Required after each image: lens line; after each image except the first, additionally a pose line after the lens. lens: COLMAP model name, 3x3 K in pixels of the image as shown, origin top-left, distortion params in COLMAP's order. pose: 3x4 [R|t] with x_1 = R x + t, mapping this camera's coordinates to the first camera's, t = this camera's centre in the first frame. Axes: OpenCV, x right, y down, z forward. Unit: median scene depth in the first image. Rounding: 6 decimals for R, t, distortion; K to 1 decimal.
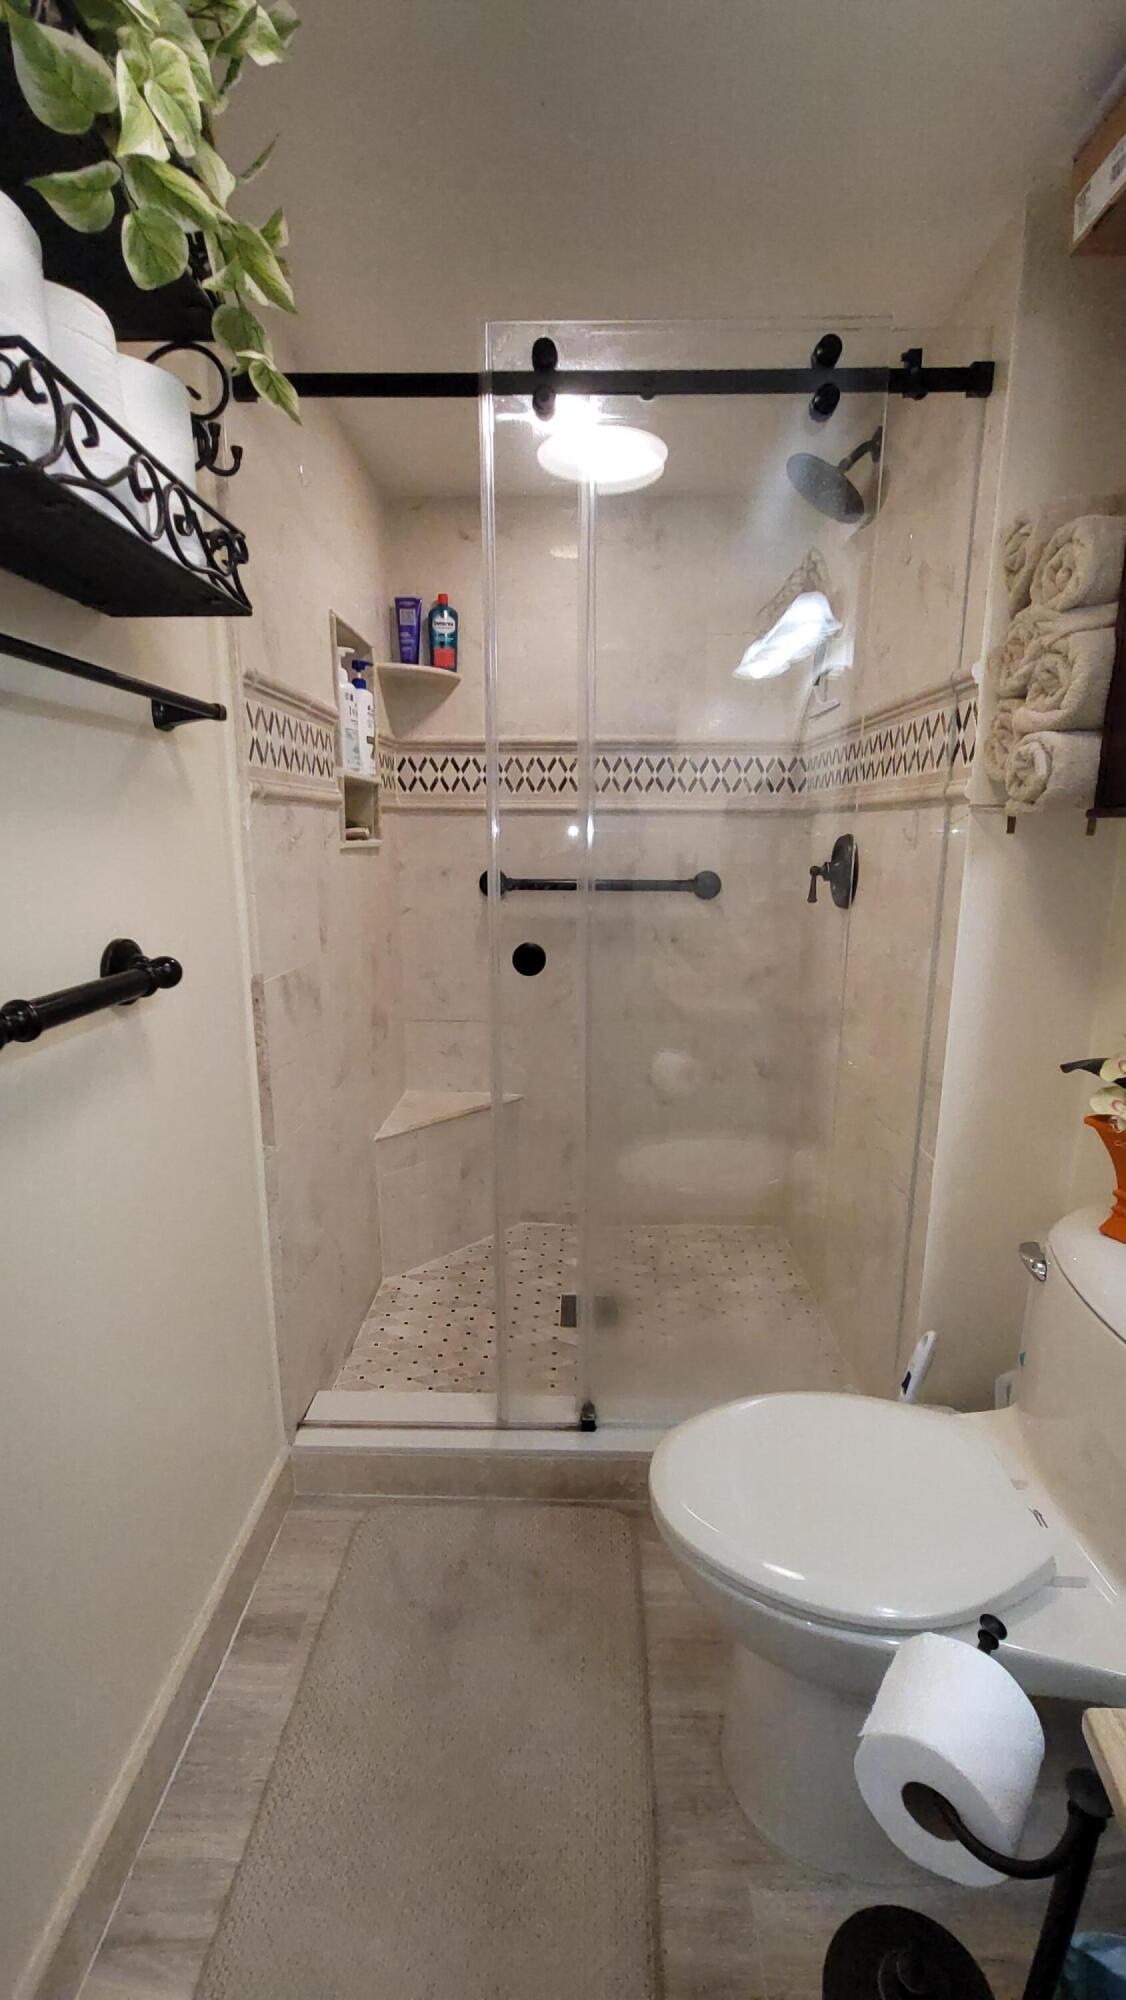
lens RADIAL K [[832.5, 0, 563.7], [0, 832.5, 1004.5], [0, 0, 1]] dist [-0.000001, -0.004017]
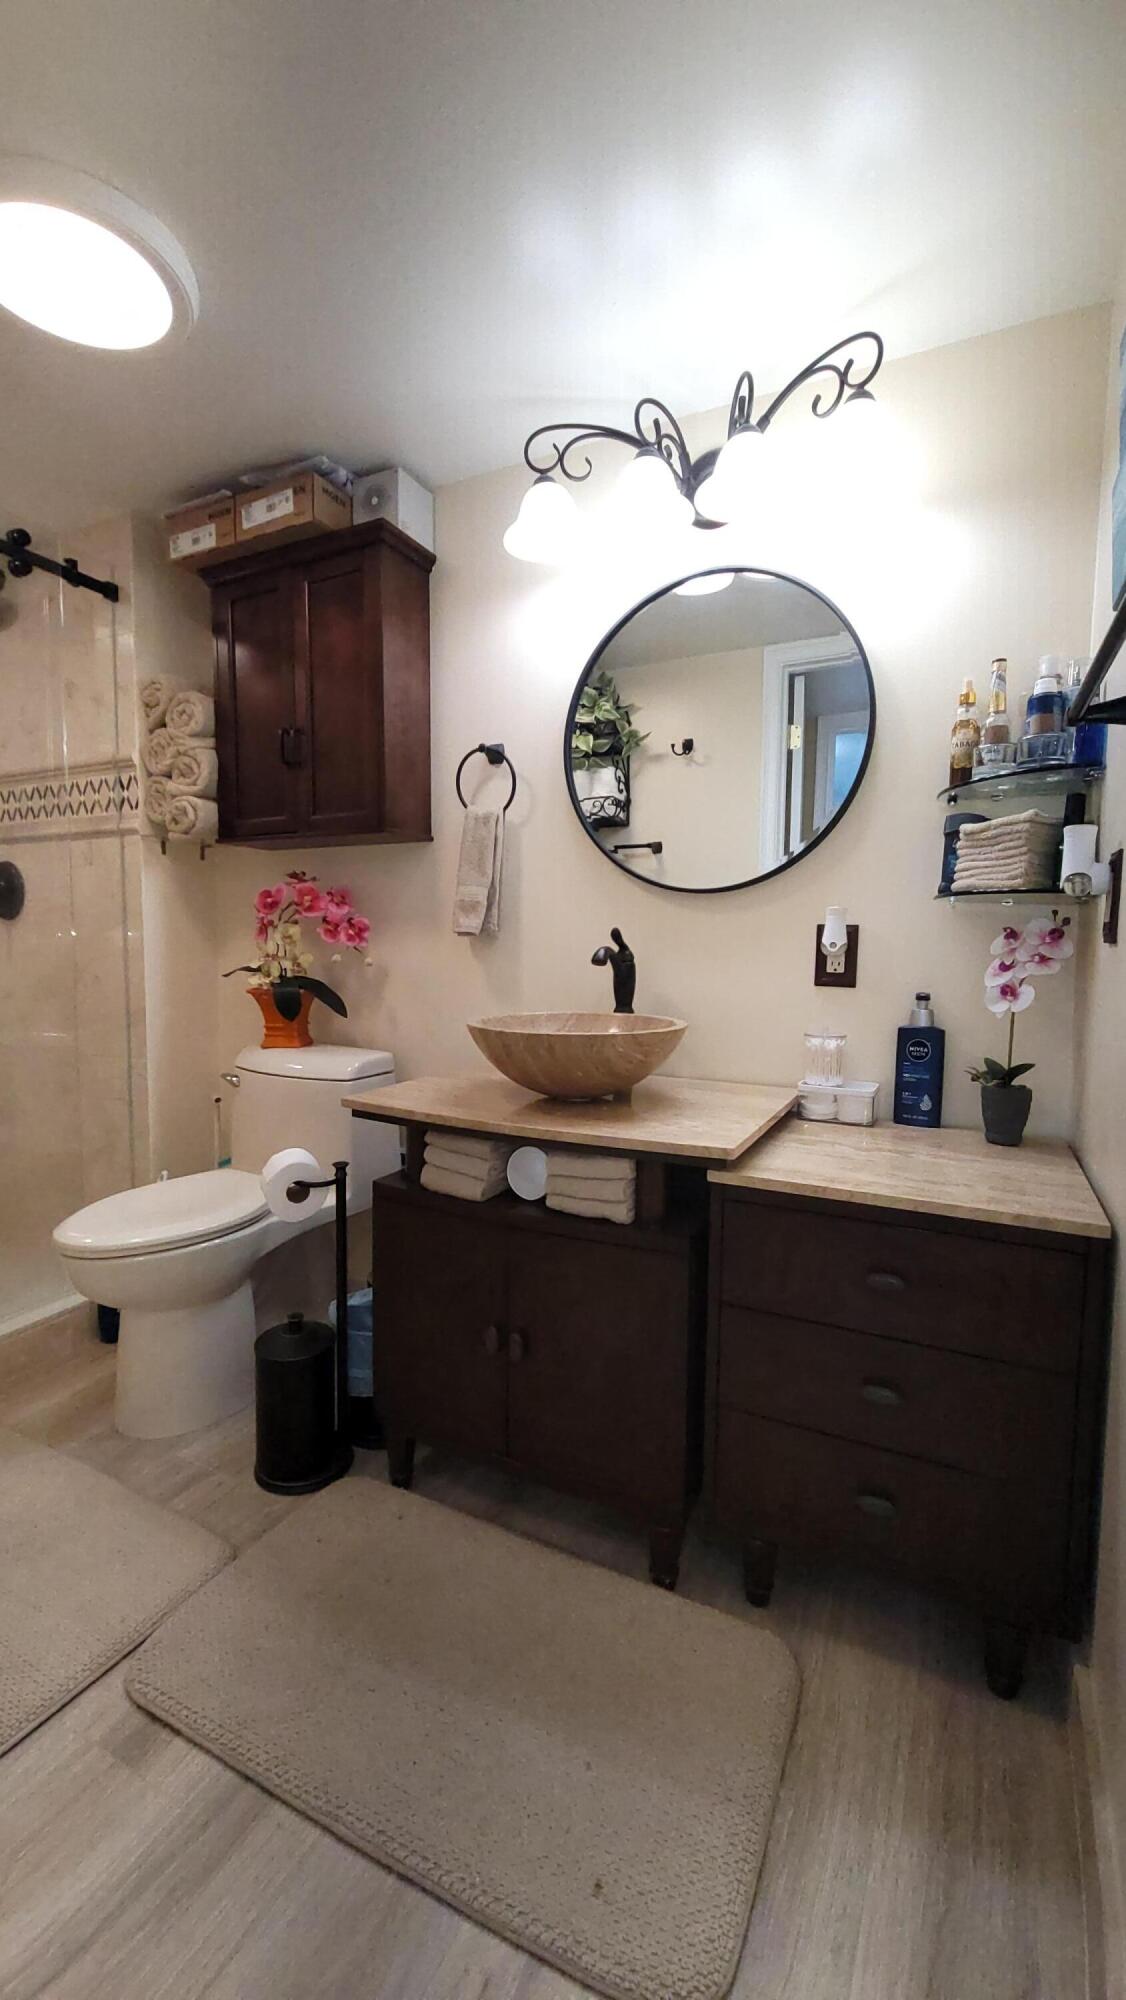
lens RADIAL K [[832.5, 0, 561.8], [0, 832.5, 1003.6], [0, 0, 1]] dist [-0.000001, -0.004017]
pose [[0.422427, -0.067472, 0.903882, -0.729902], [0.175282, 0.984482, -0.008429, 0.271231], [-0.889287, 0.161994, 0.427698, -0.436993]]
